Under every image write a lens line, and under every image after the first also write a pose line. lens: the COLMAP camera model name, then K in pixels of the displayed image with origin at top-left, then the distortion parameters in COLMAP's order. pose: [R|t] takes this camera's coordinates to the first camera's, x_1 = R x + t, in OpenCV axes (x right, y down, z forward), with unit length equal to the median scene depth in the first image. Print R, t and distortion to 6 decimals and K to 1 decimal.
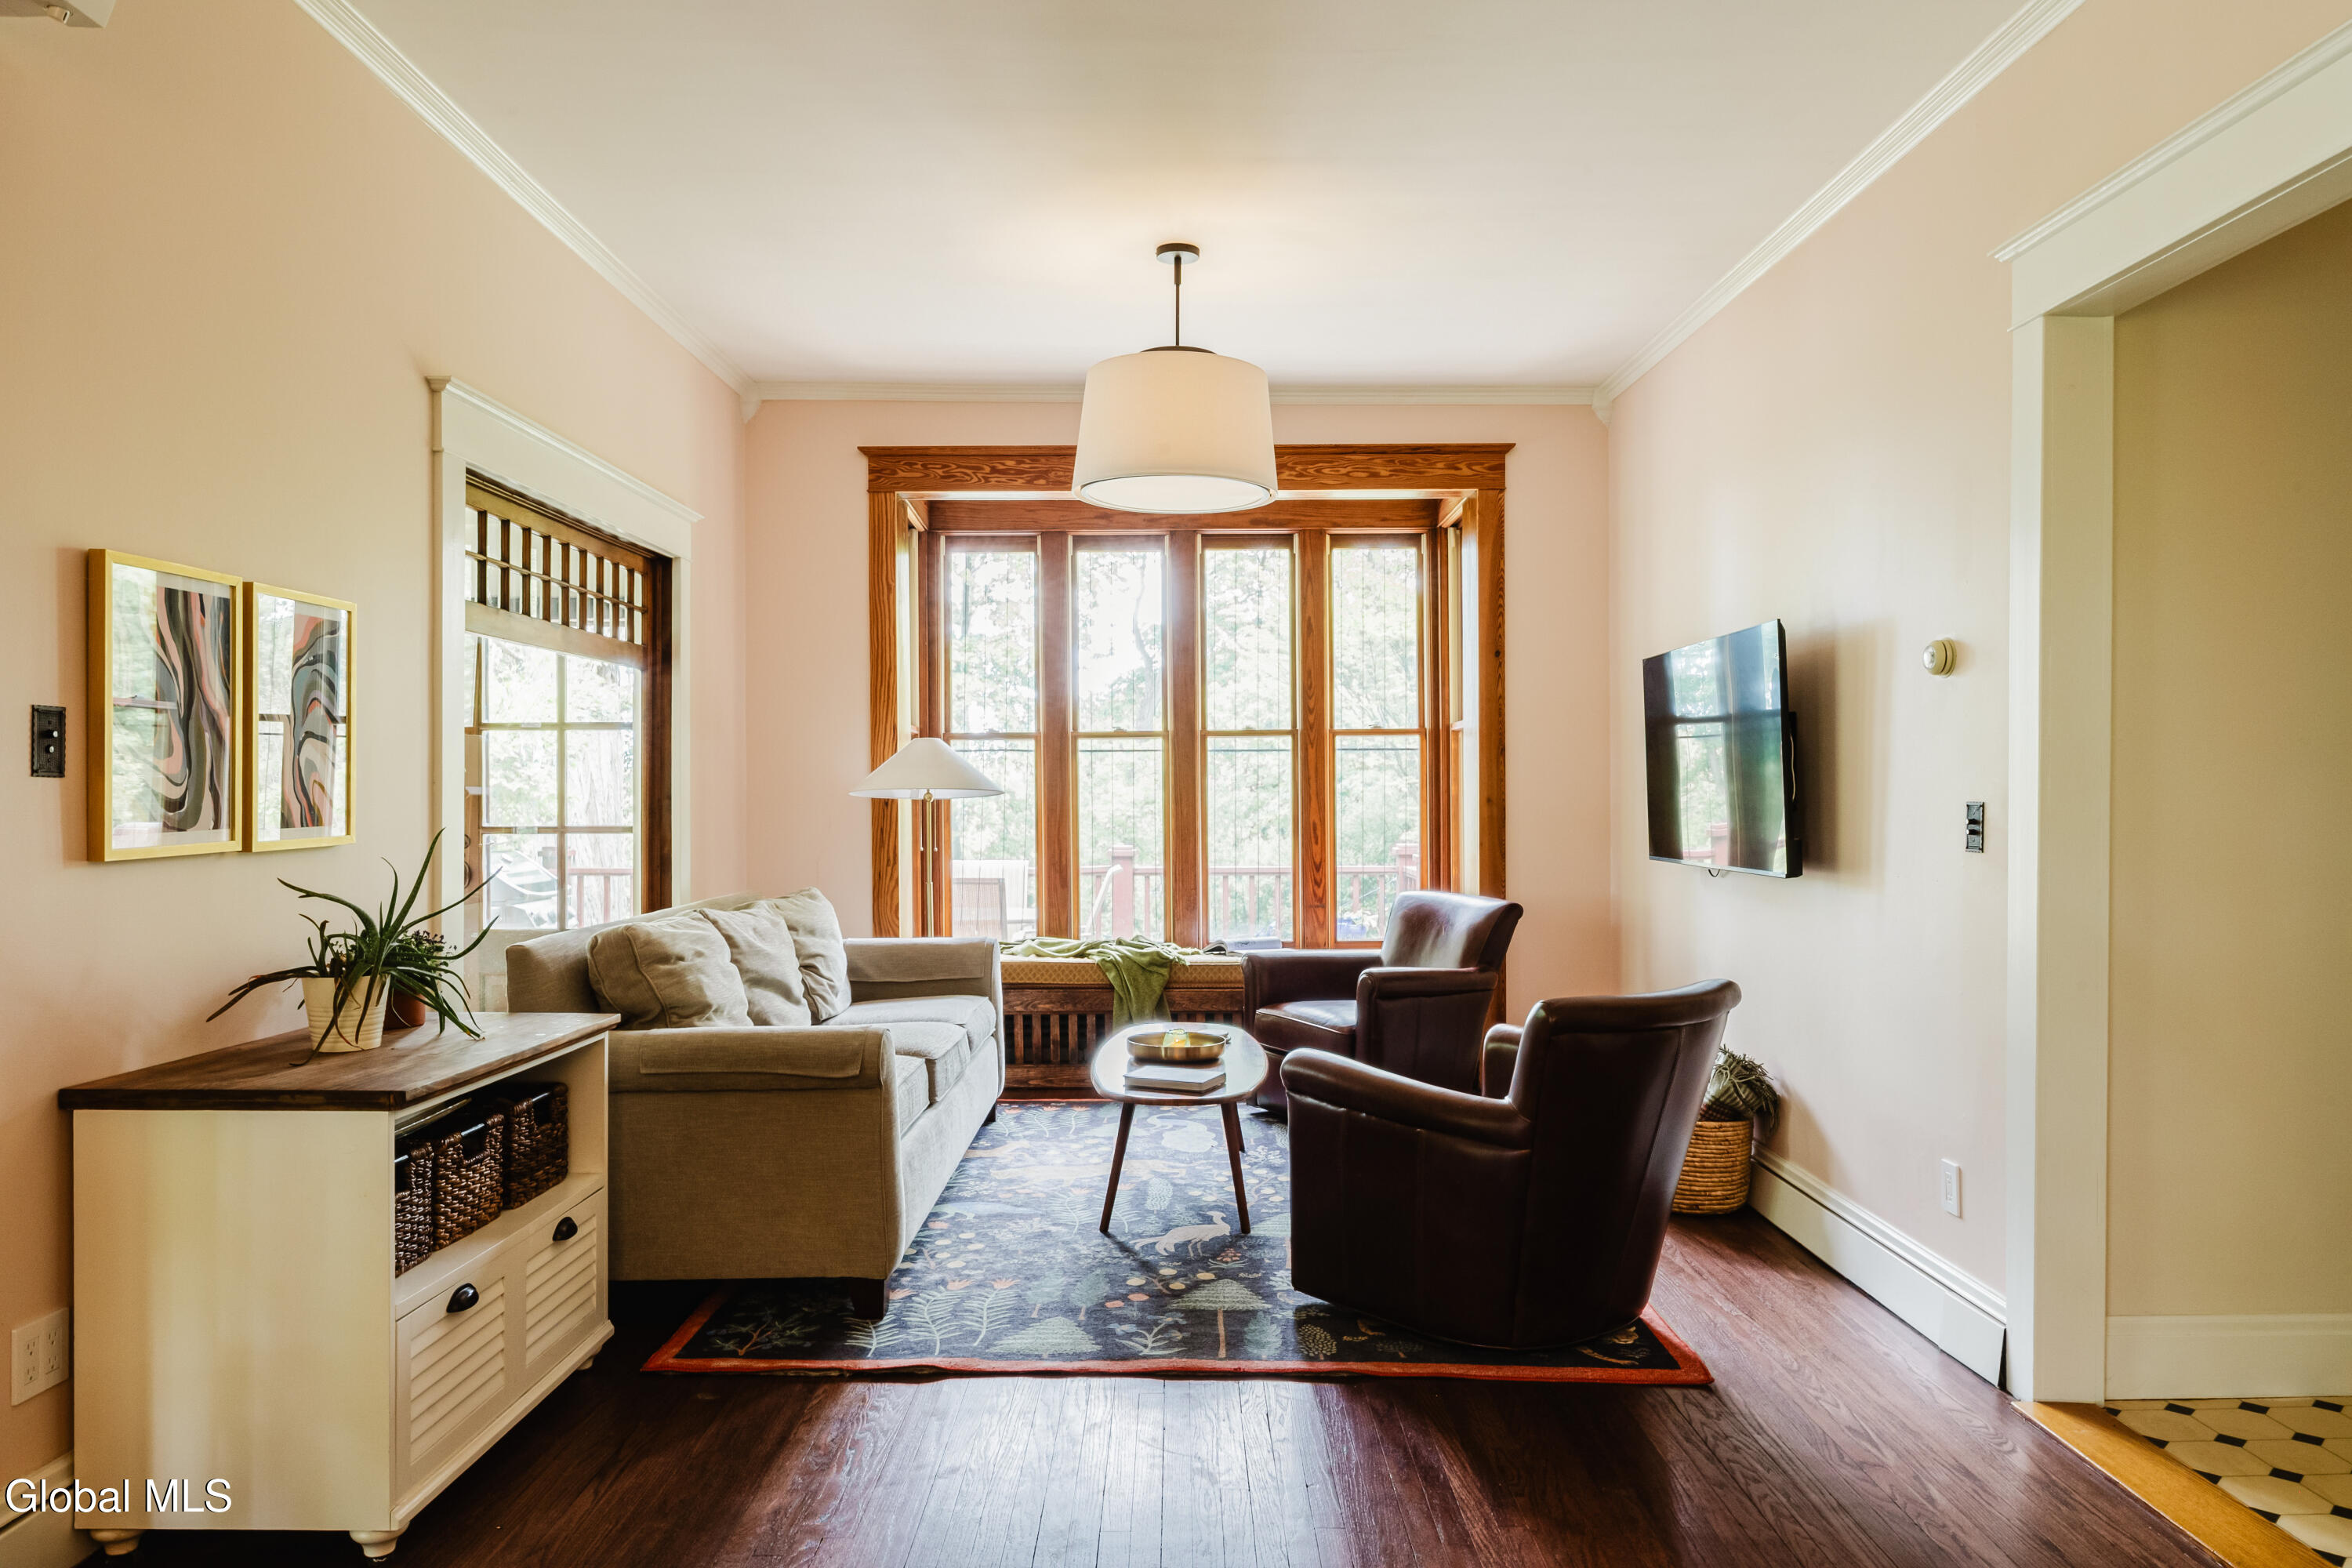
lens RADIAL K [[1511.5, 0, 1180.4], [0, 1511.5, 798.8], [0, 0, 1]] dist [-0.024482, 0.002924]
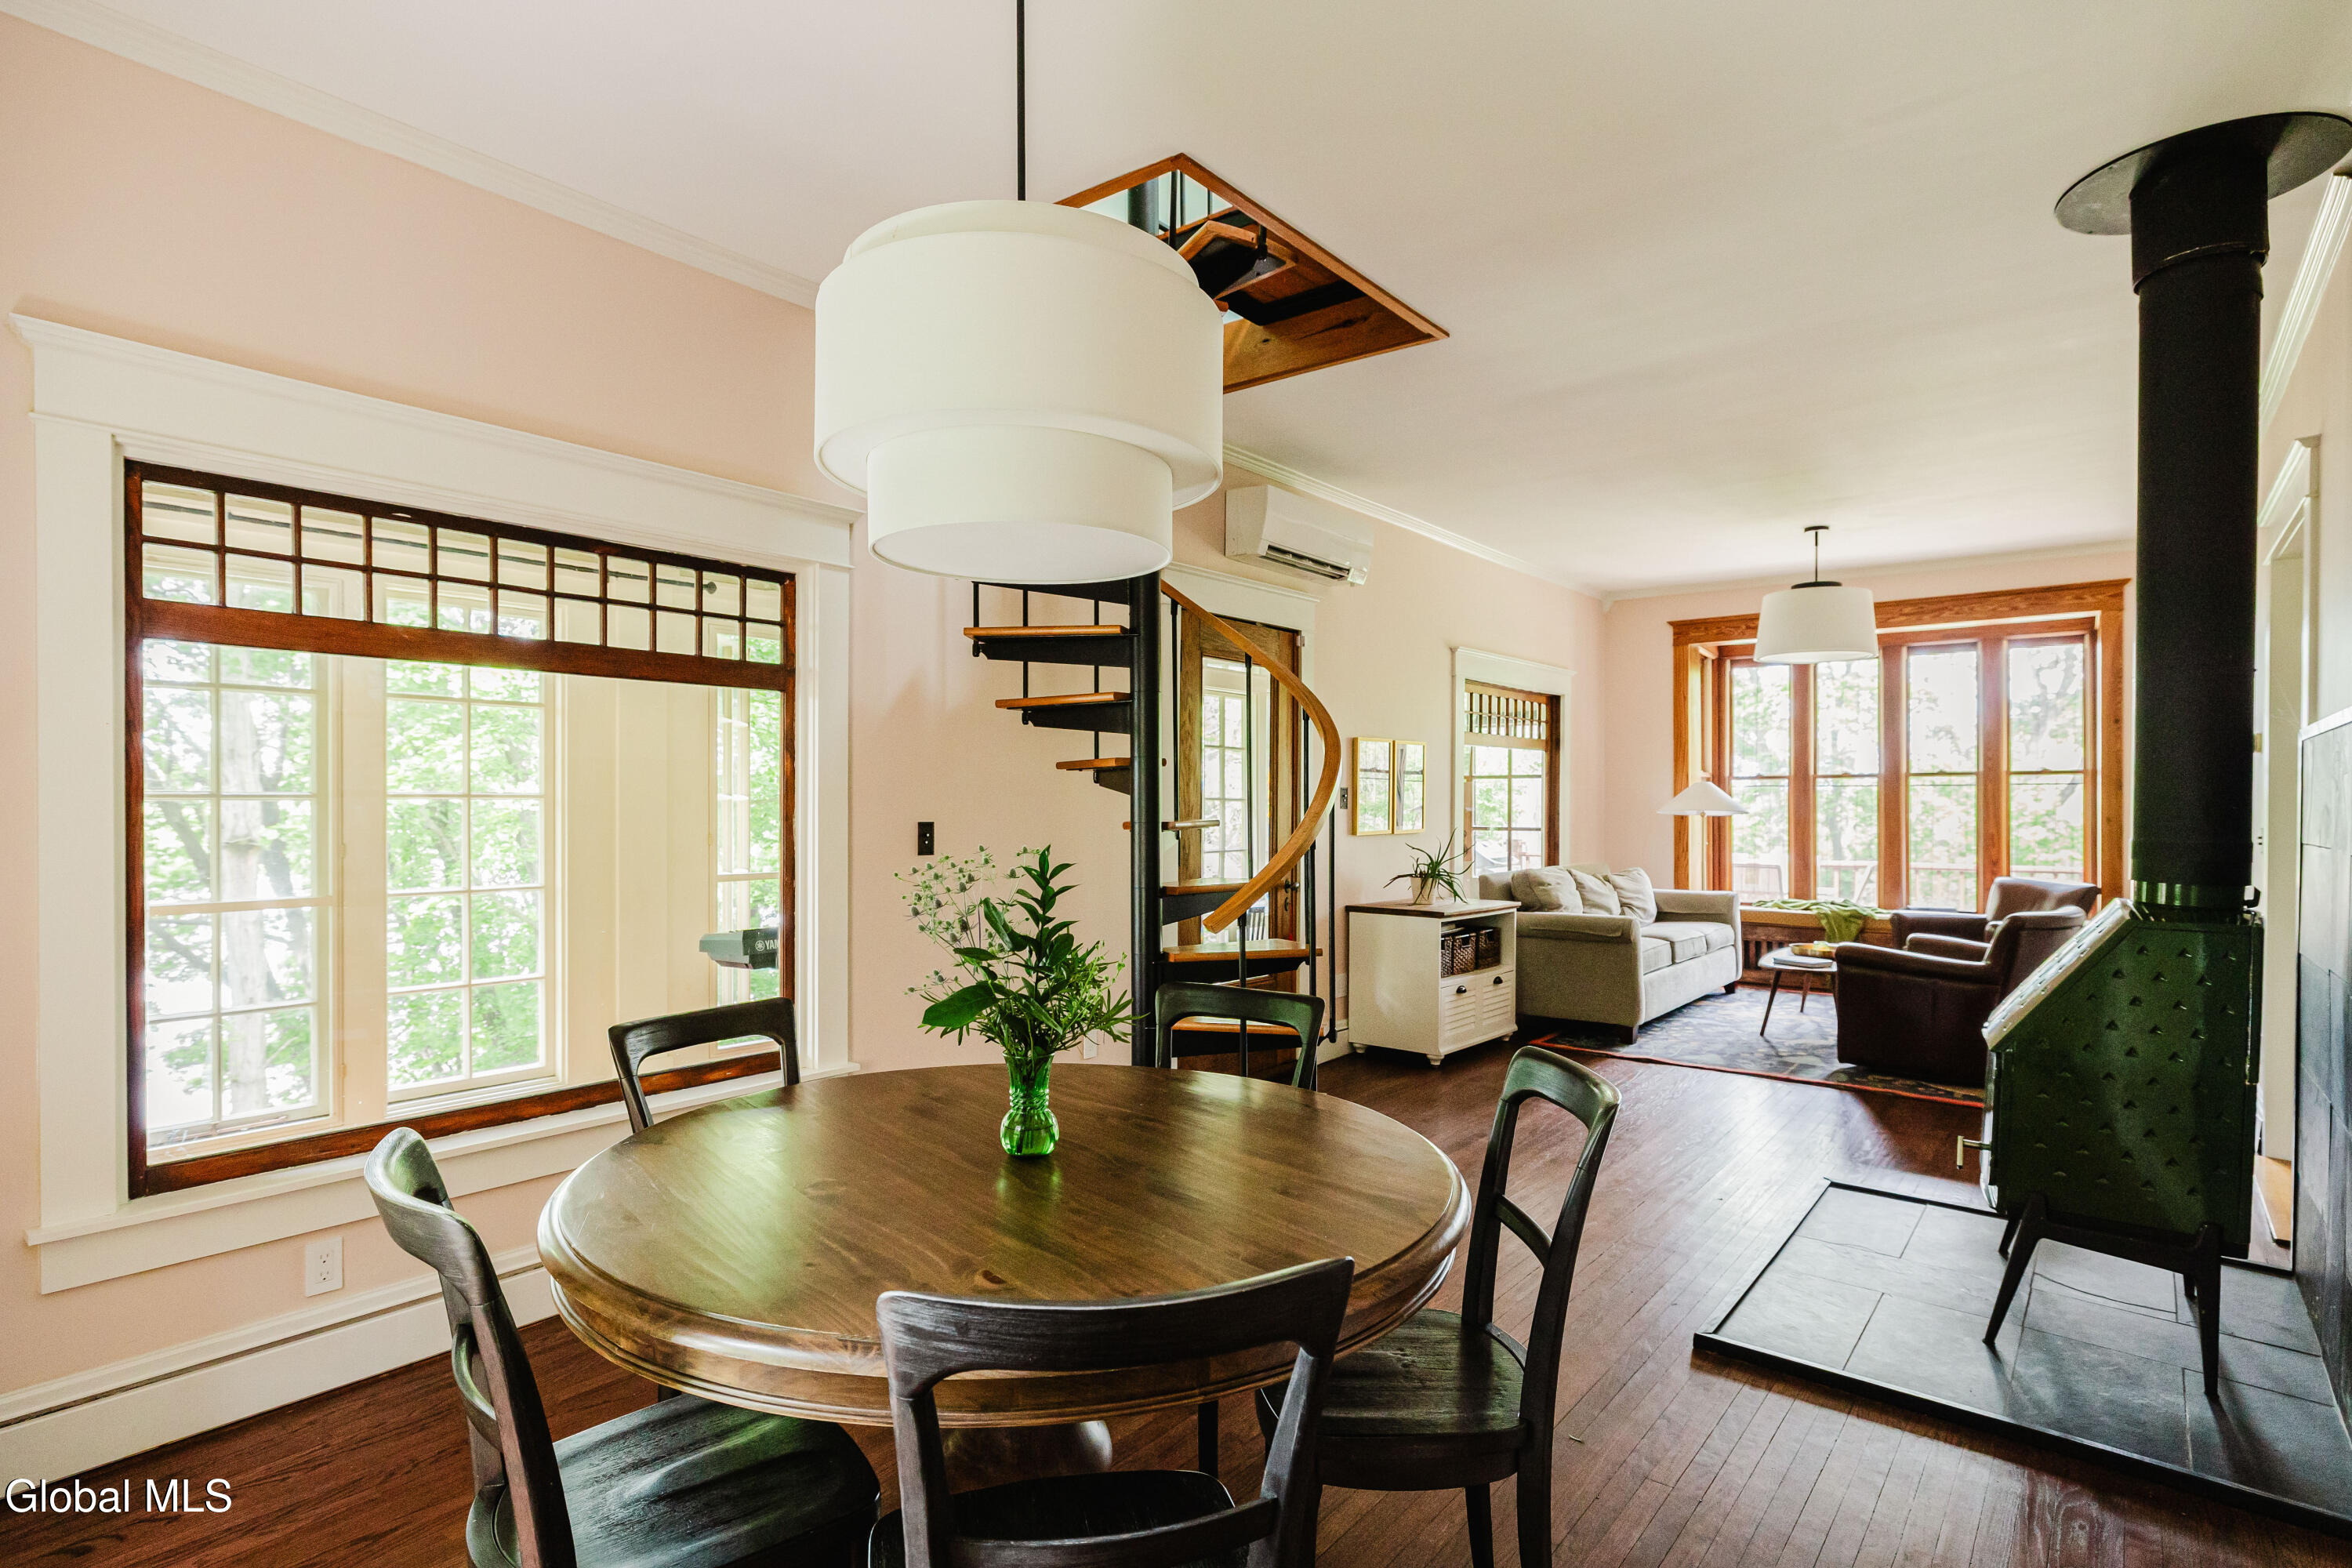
lens RADIAL K [[1187.4, 0, 1176.7], [0, 1187.4, 797.6], [0, 0, 1]] dist [0.002026, -0.000371]
pose [[0.776065, 0.001879, -0.630650, 0.339838], [-0.007012, 0.999959, -0.005649, -0.012905], [0.630614, 0.008806, 0.776047, -0.710573]]
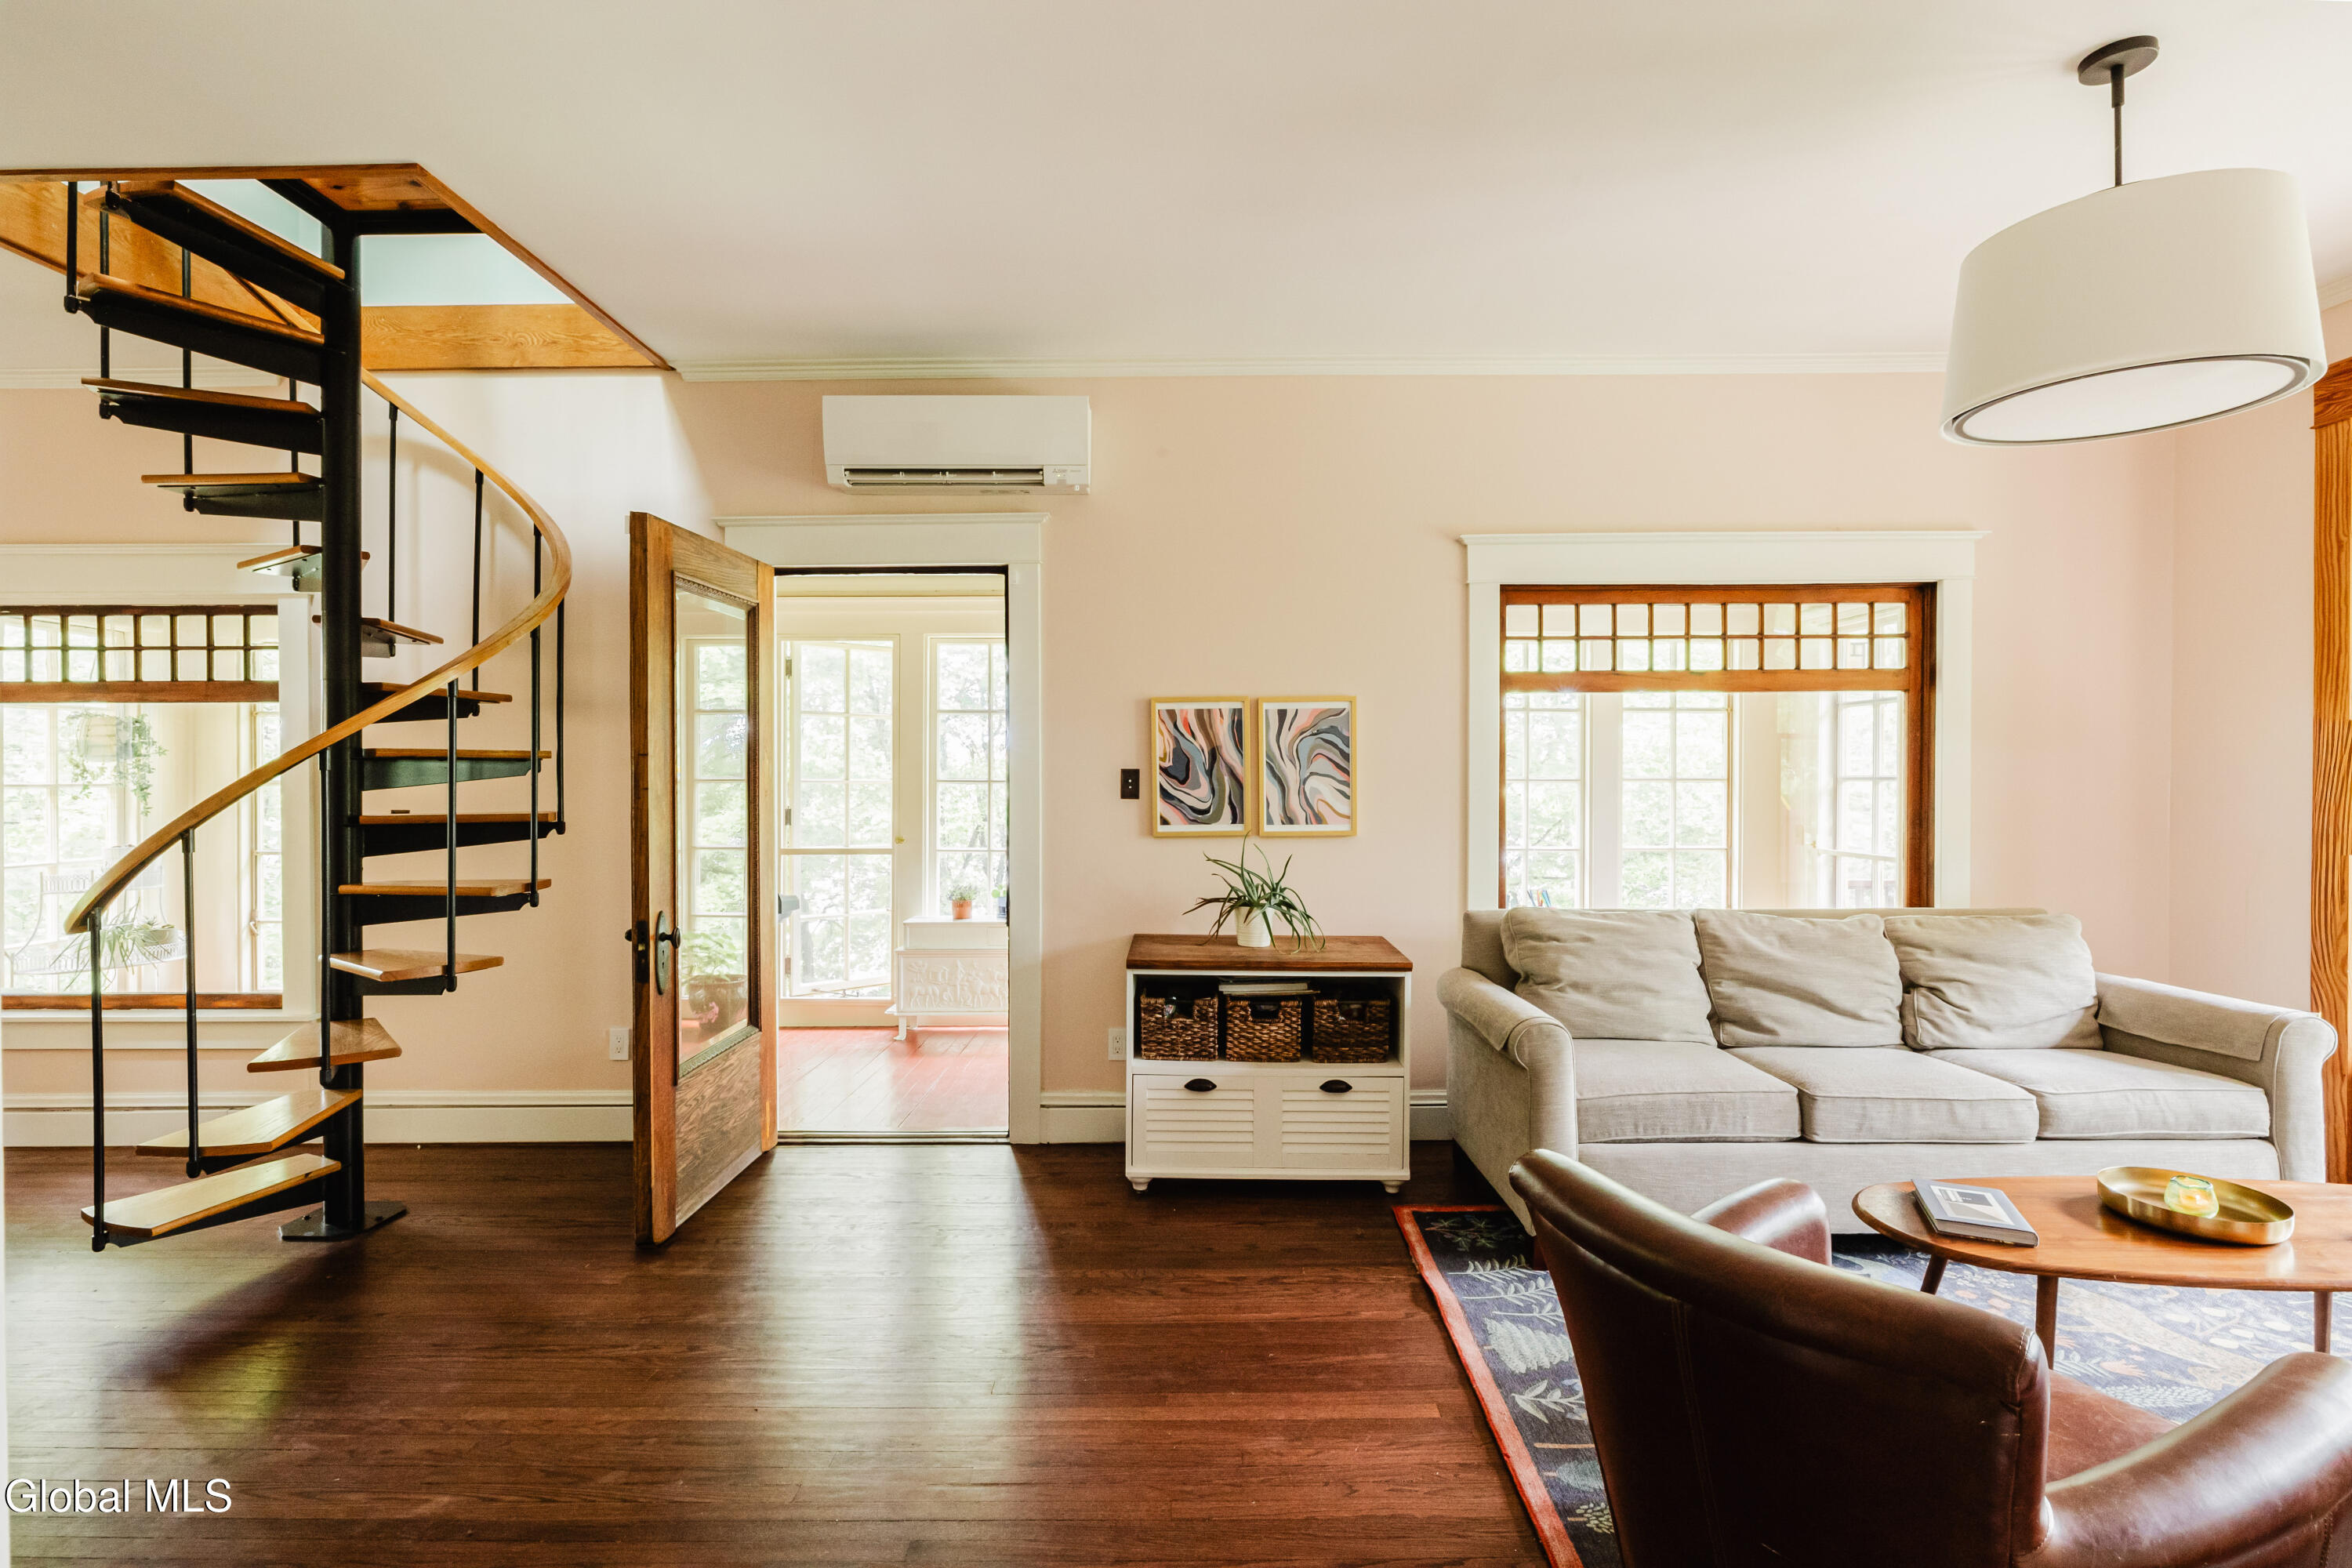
lens RADIAL K [[1109.2, 0, 1186.9], [0, 1109.2, 781.5], [0, 0, 1]] dist [-0.002263, -0.000507]
pose [[-0.012608, 0.004215, -0.999912, 0.556406], [-0.002873, 0.999987, 0.004252, -0.028466], [0.999916, 0.002927, -0.012595, 0.628410]]
